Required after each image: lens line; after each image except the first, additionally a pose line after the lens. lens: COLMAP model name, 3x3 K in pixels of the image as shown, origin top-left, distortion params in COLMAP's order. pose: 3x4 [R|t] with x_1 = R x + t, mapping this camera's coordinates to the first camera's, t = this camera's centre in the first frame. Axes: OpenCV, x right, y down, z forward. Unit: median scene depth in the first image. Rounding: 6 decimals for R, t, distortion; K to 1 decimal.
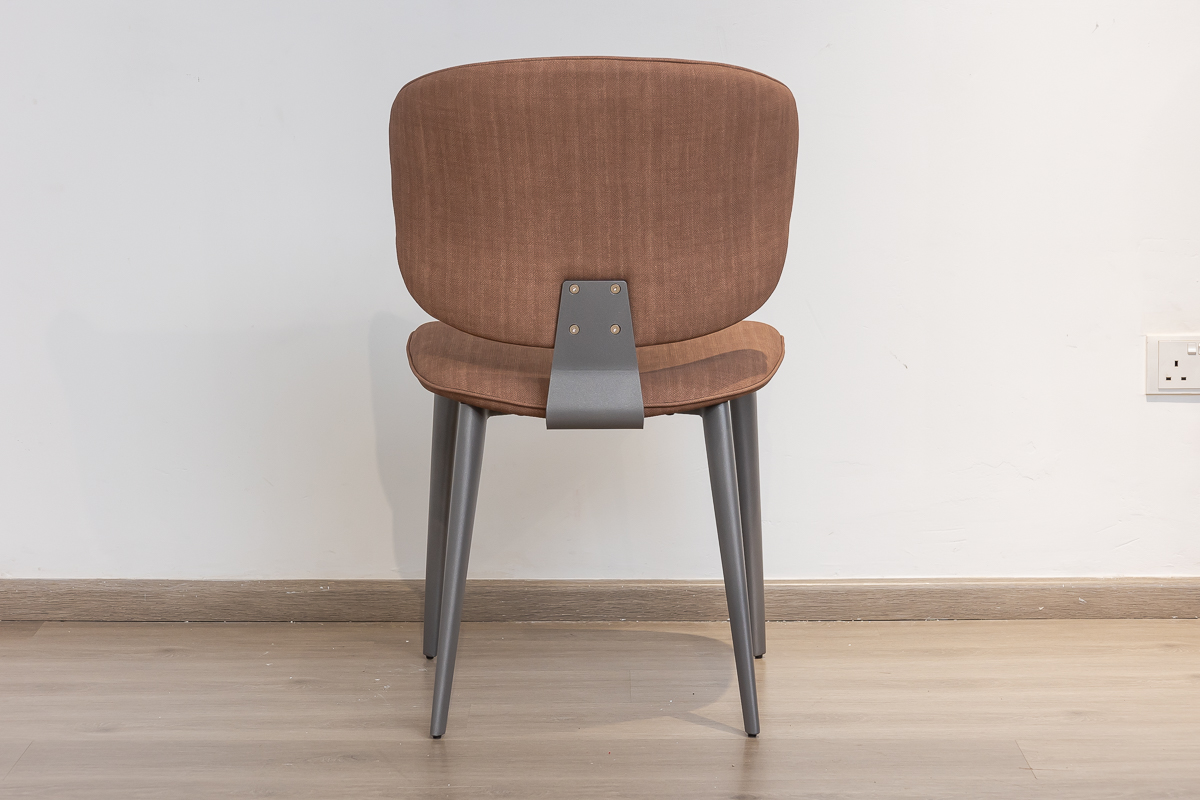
lens RADIAL K [[3237.9, 0, 602.9], [0, 3237.9, 399.0], [0, 0, 1]] dist [-0.123246, 0.000000]
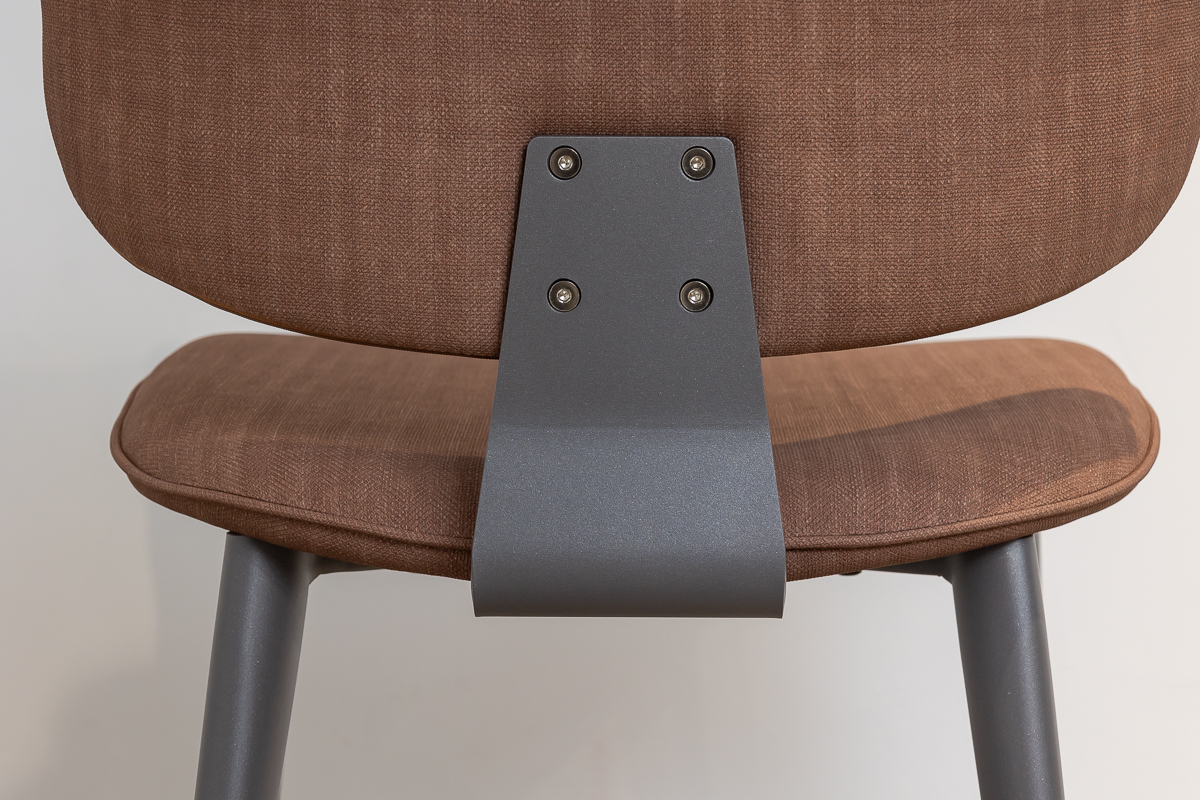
lens RADIAL K [[2808.9, 0, 601.4], [0, 2808.9, 402.5], [0, 0, 1]] dist [0.023282, 0.000000]
pose [[0.999735, 0.008231, -0.021490, 0.000608], [-0.009484, 0.998221, -0.058862, 0.004644], [0.020967, 0.059050, 0.998035, 0.727920]]
